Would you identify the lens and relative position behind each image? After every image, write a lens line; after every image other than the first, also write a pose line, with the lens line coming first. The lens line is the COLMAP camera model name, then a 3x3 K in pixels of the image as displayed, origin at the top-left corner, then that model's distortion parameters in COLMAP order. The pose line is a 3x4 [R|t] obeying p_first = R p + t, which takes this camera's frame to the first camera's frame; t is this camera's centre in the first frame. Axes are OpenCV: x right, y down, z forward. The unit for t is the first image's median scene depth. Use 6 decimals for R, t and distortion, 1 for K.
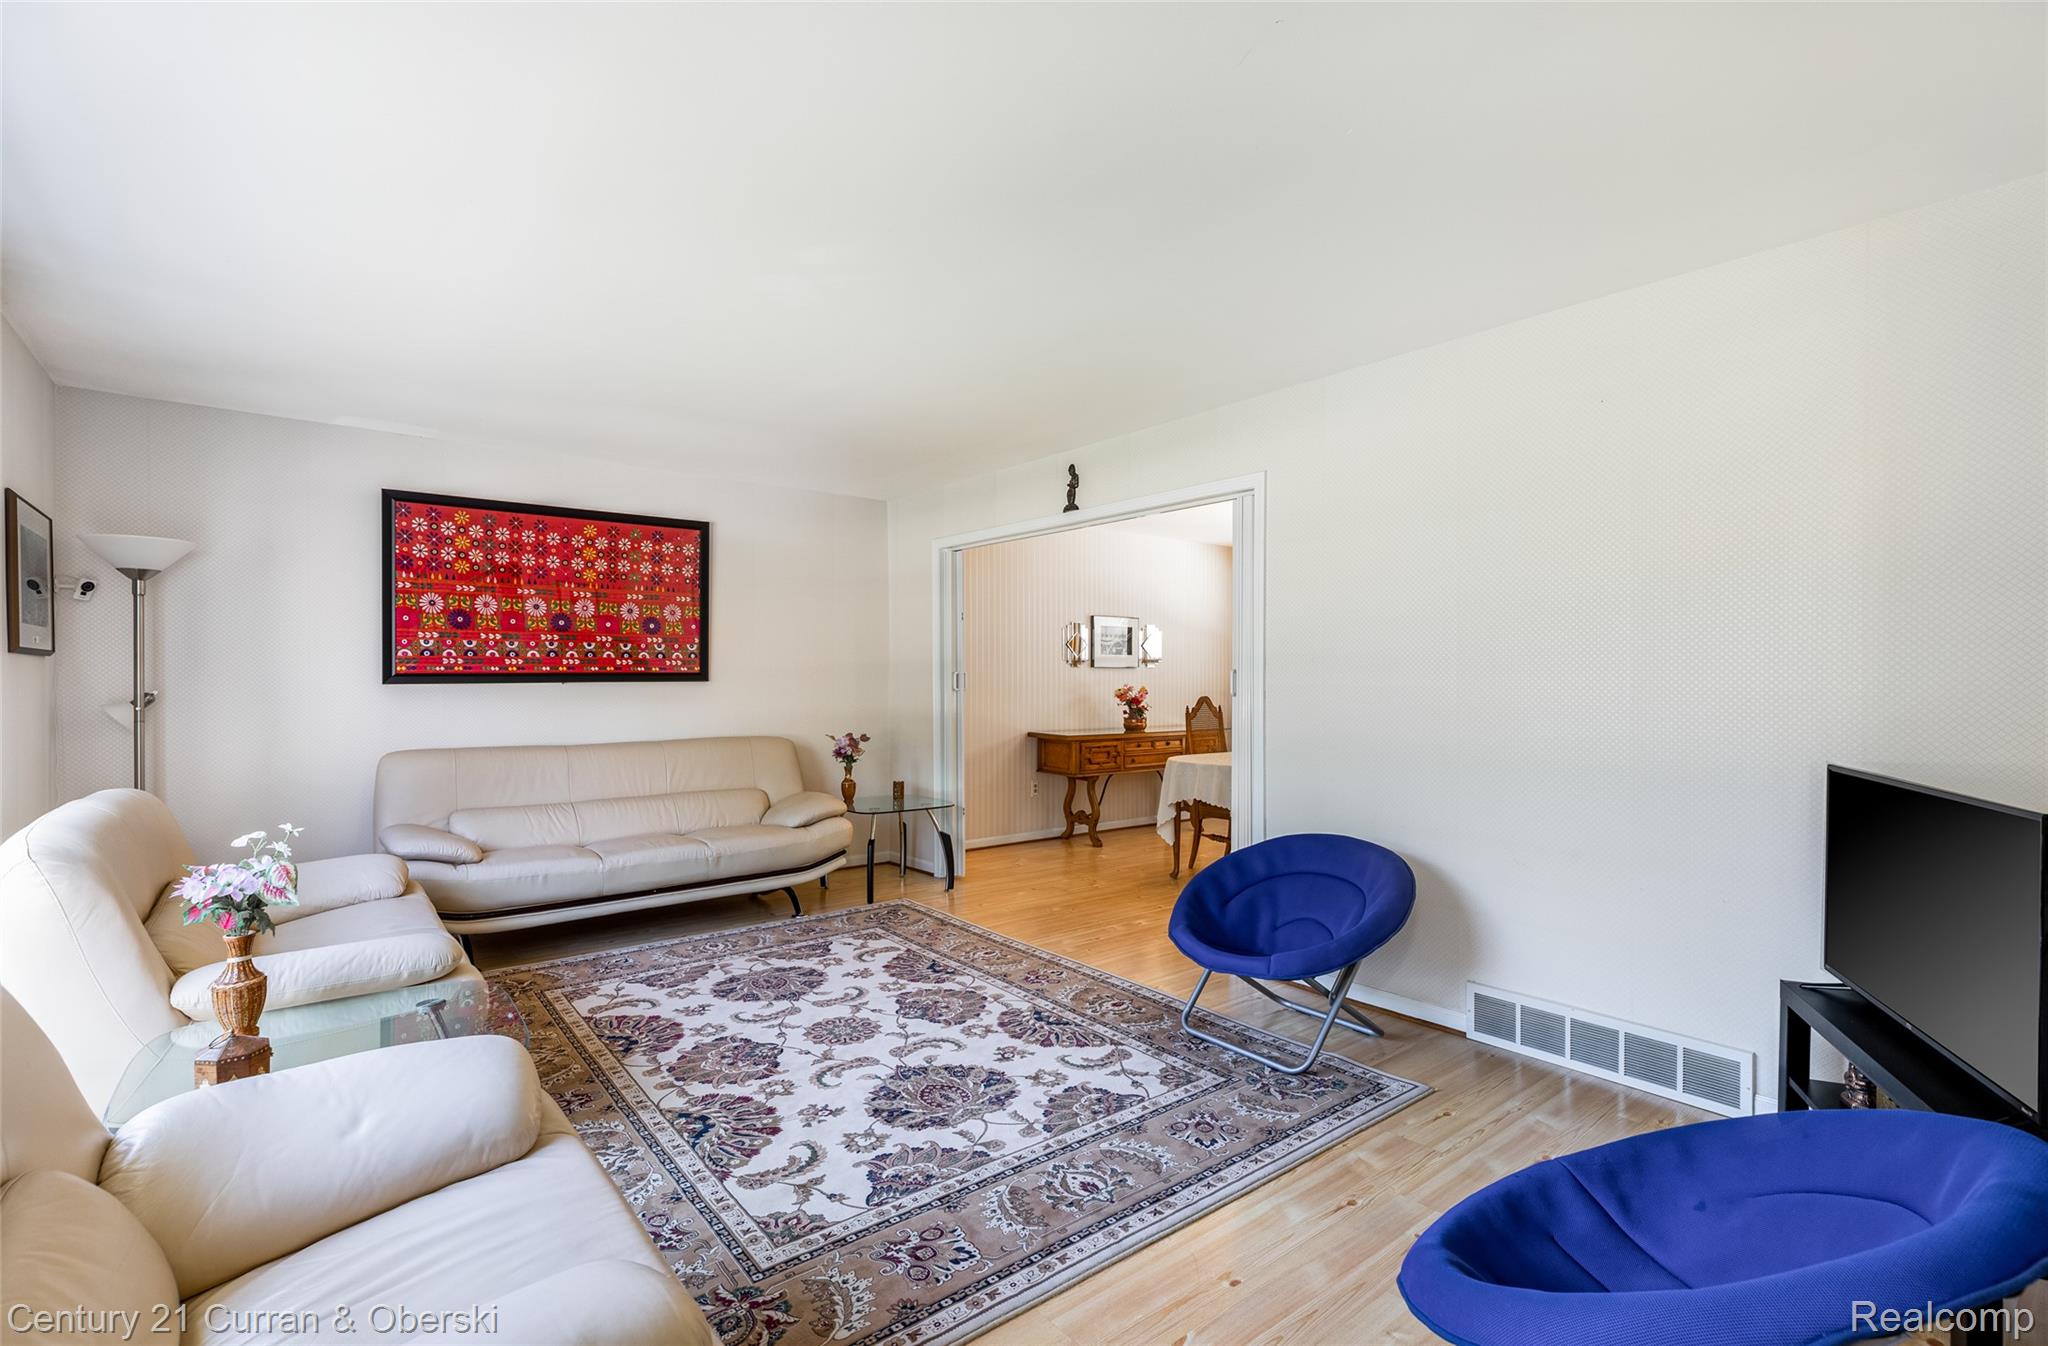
lens RADIAL K [[938.6, 0, 1016.2], [0, 938.6, 674.4], [0, 0, 1]] dist [0.006832, 0.000265]
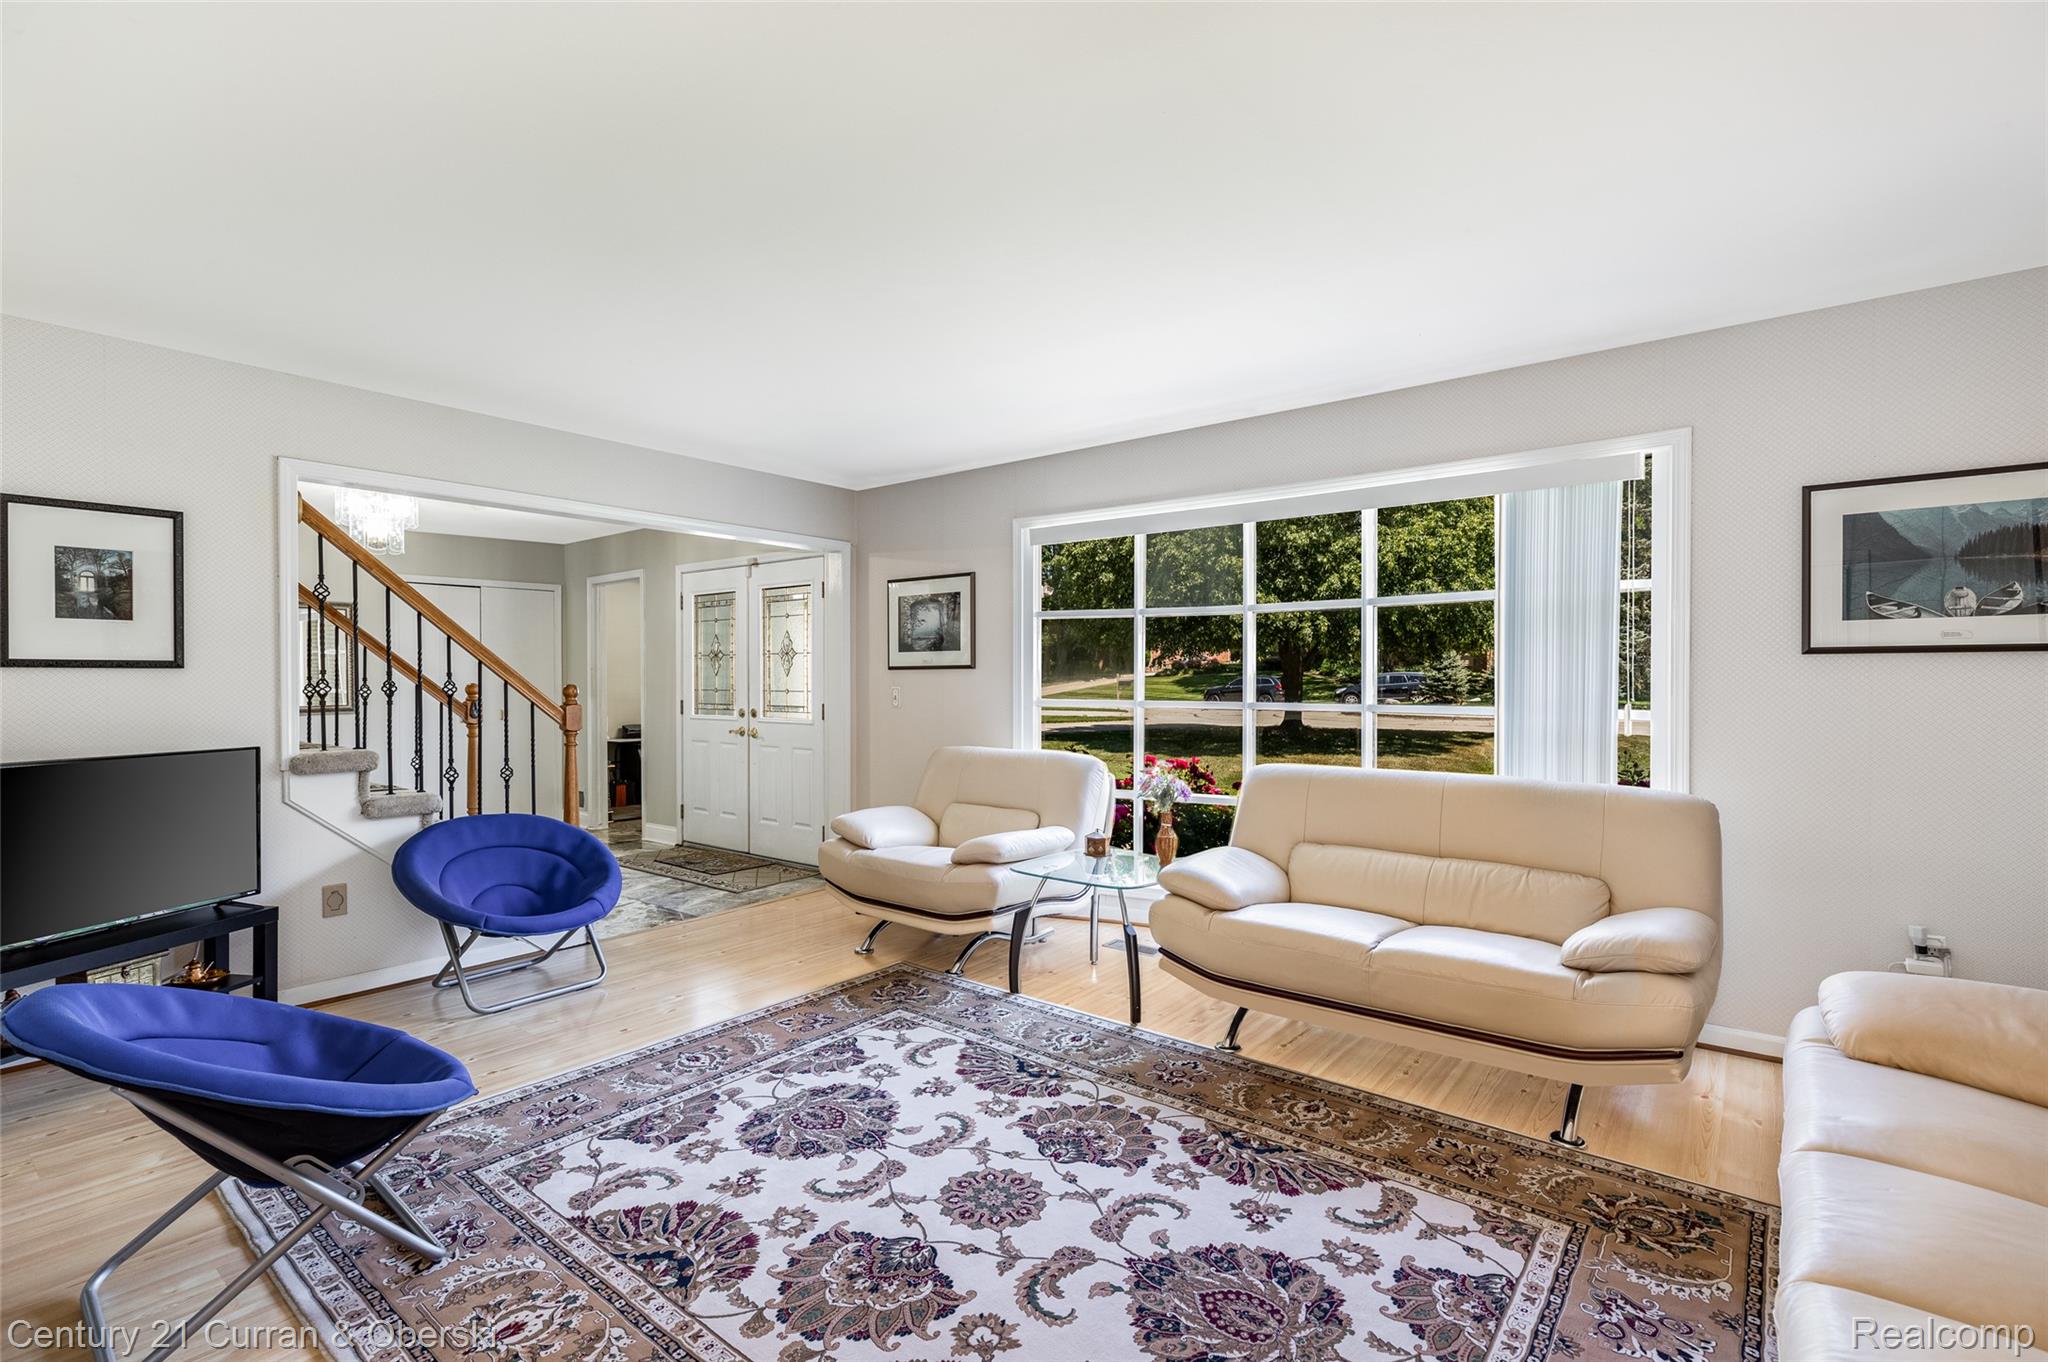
lens RADIAL K [[938.6, 0, 1024.8], [0, 938.6, 690.8], [0, 0, 1]] dist [0.006832, 0.000265]
pose [[-0.971228, 0.006122, -0.238074, -0.047544], [0.003630, 0.999934, 0.010906, 0.001179], [0.238125, 0.009728, -0.971186, 1.727381]]
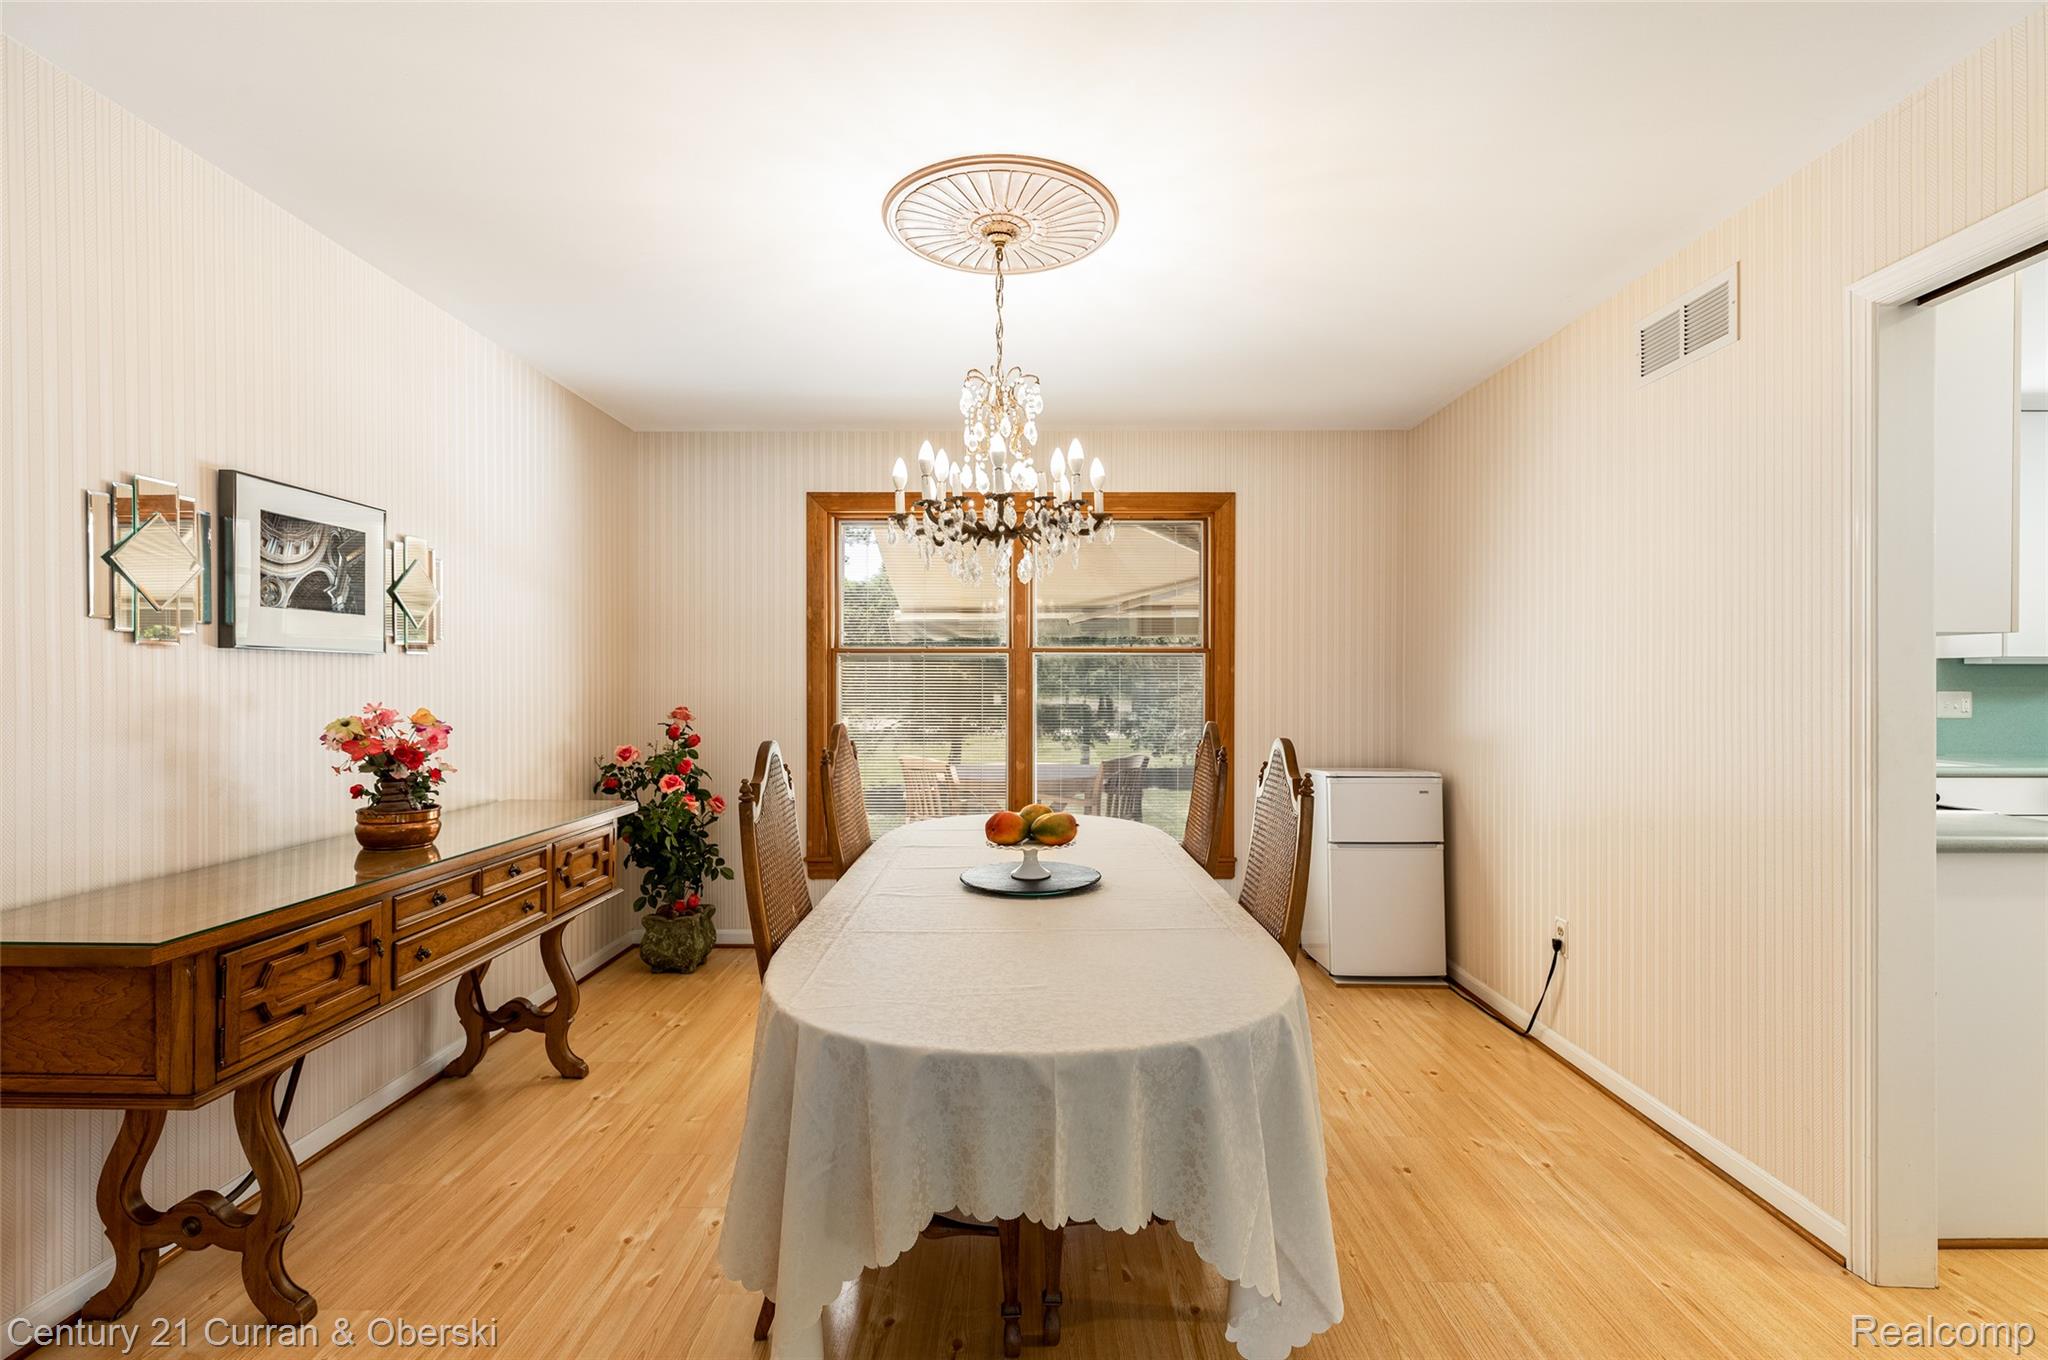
lens RADIAL K [[938.6, 0, 1018.4], [0, 938.6, 677.9], [0, 0, 1]] dist [0.006832, 0.000265]
pose [[0.619928, 0.000421, 0.784658, 0.011216], [-0.002370, 0.999996, 0.001335, 0.001680], [-0.784655, -0.002687, 0.619927, 1.452660]]
